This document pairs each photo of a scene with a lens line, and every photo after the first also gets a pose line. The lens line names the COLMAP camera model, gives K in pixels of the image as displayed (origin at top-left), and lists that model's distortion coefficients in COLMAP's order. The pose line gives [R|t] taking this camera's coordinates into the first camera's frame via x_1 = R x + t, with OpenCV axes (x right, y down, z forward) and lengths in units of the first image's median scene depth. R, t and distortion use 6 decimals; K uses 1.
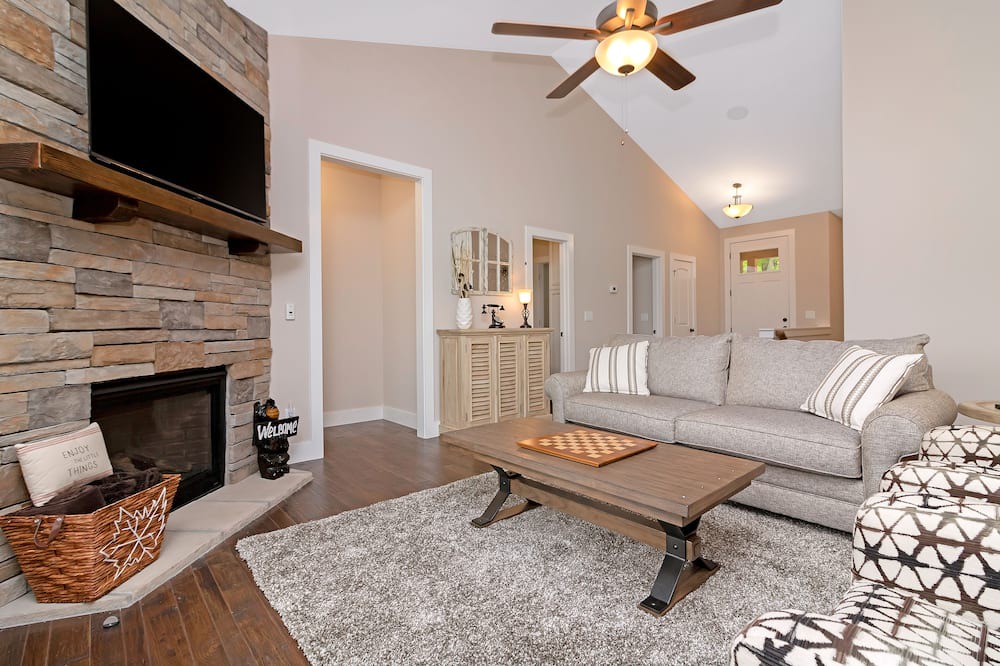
lens RADIAL K [[467.4, 0, 500.6], [0, 467.4, 326.4], [0, 0, 1]] dist [0.001662, 0.000078]
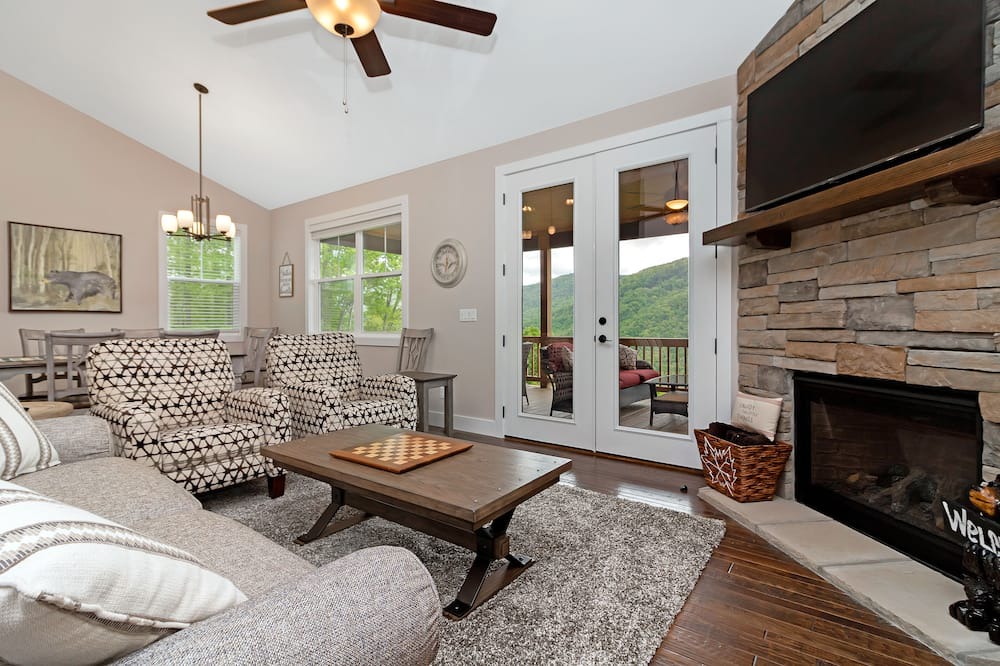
lens RADIAL K [[467.4, 0, 500.6], [0, 467.4, 326.4], [0, 0, 1]] dist [0.001662, 0.000078]
pose [[-0.978733, 0.010207, -0.204885, 0.154763], [0.008843, 0.999932, 0.007573, -0.013386], [0.204948, 0.005600, -0.978757, 1.727394]]
